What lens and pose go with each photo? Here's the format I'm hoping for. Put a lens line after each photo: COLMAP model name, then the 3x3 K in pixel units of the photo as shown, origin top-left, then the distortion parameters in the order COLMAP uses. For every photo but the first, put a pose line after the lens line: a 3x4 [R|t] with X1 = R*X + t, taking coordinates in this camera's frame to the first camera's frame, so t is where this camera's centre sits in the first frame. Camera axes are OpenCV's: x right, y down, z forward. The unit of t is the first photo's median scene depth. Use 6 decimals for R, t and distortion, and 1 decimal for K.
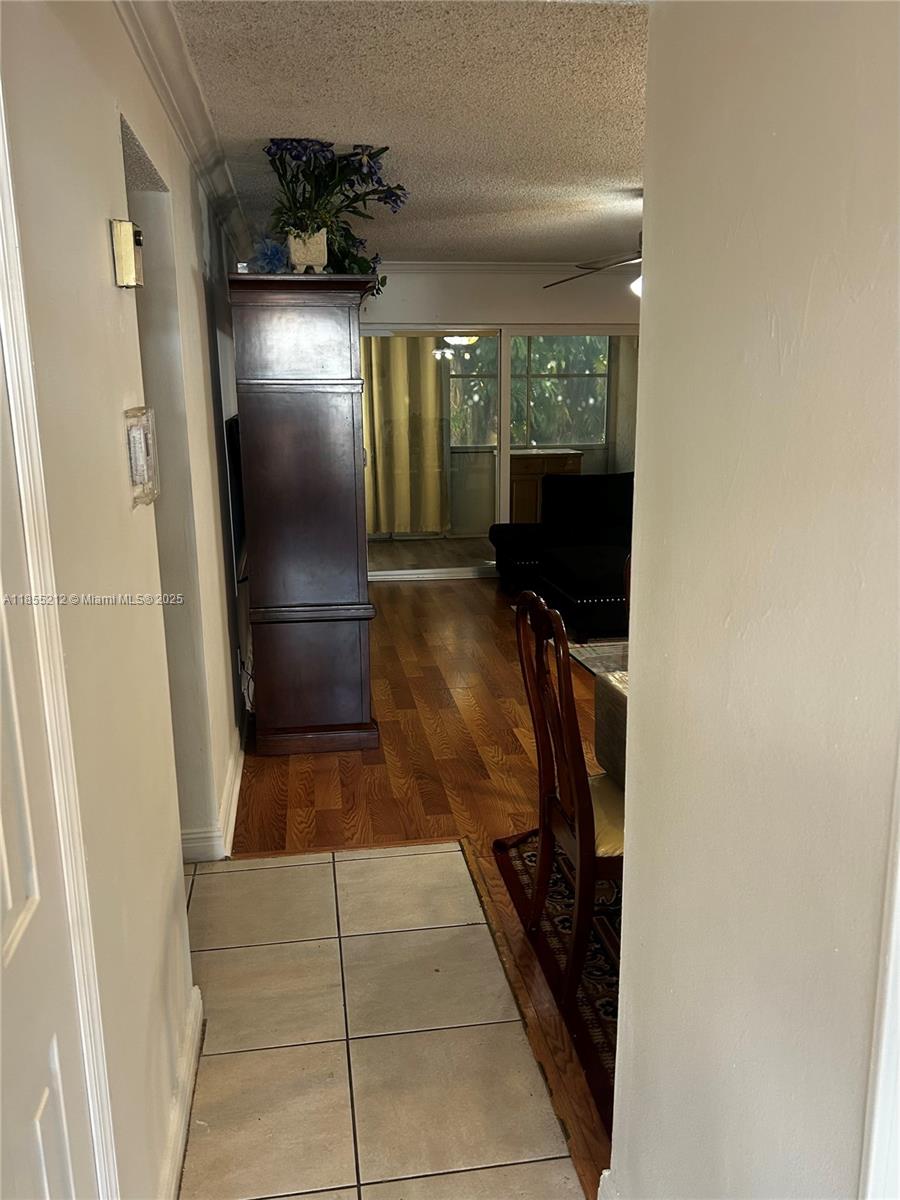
lens RADIAL K [[986.3, 0, 456.7], [0, 986.3, 609.2], [0, 0, 1]] dist [0.034945, -0.022831]
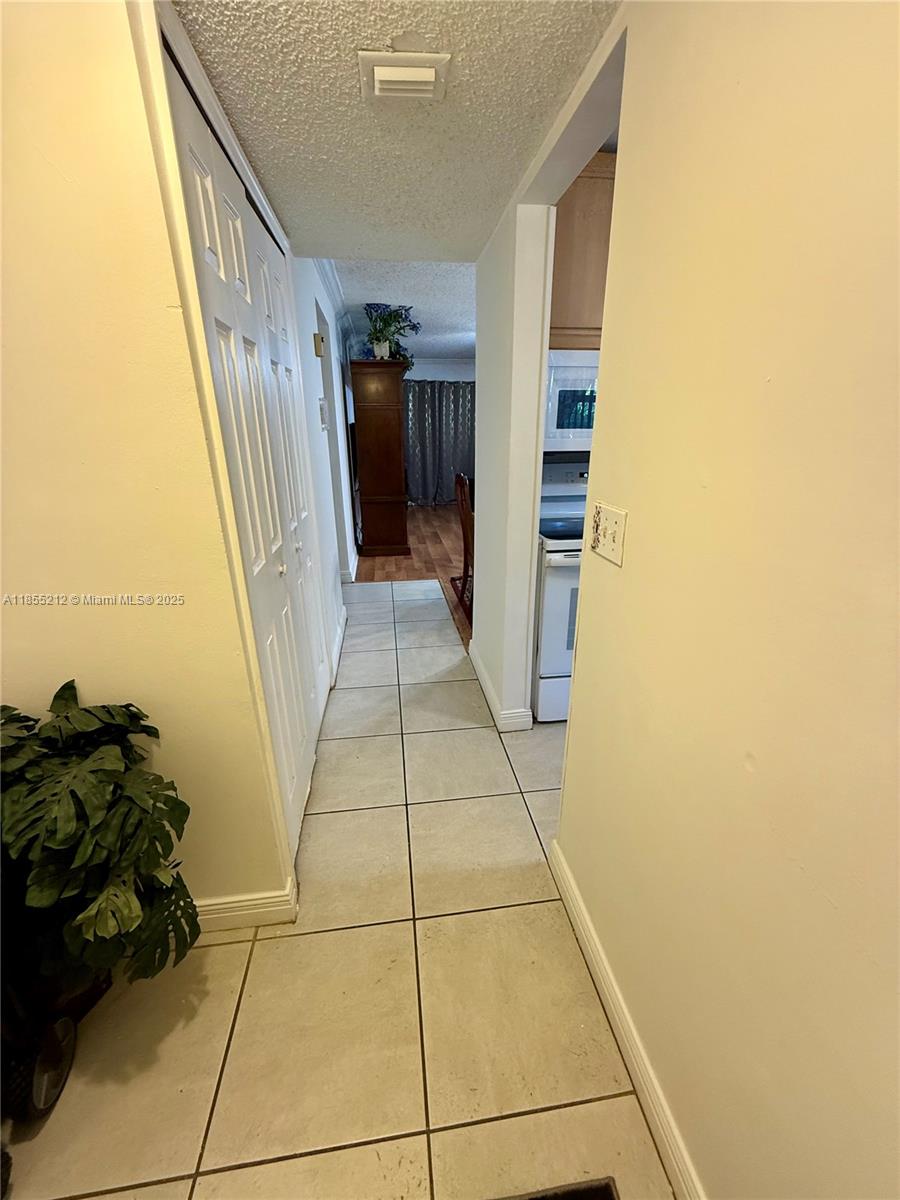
lens RADIAL K [[478.8, 0, 444.2], [0, 478.8, 598.4], [0, 0, 1]] dist [0.000551, -0.000246]
pose [[0.999438, 0.011001, -0.031665, 0.056597], [-0.007325, 0.993461, 0.113936, 0.128285], [0.032711, -0.113640, 0.992983, -0.281669]]
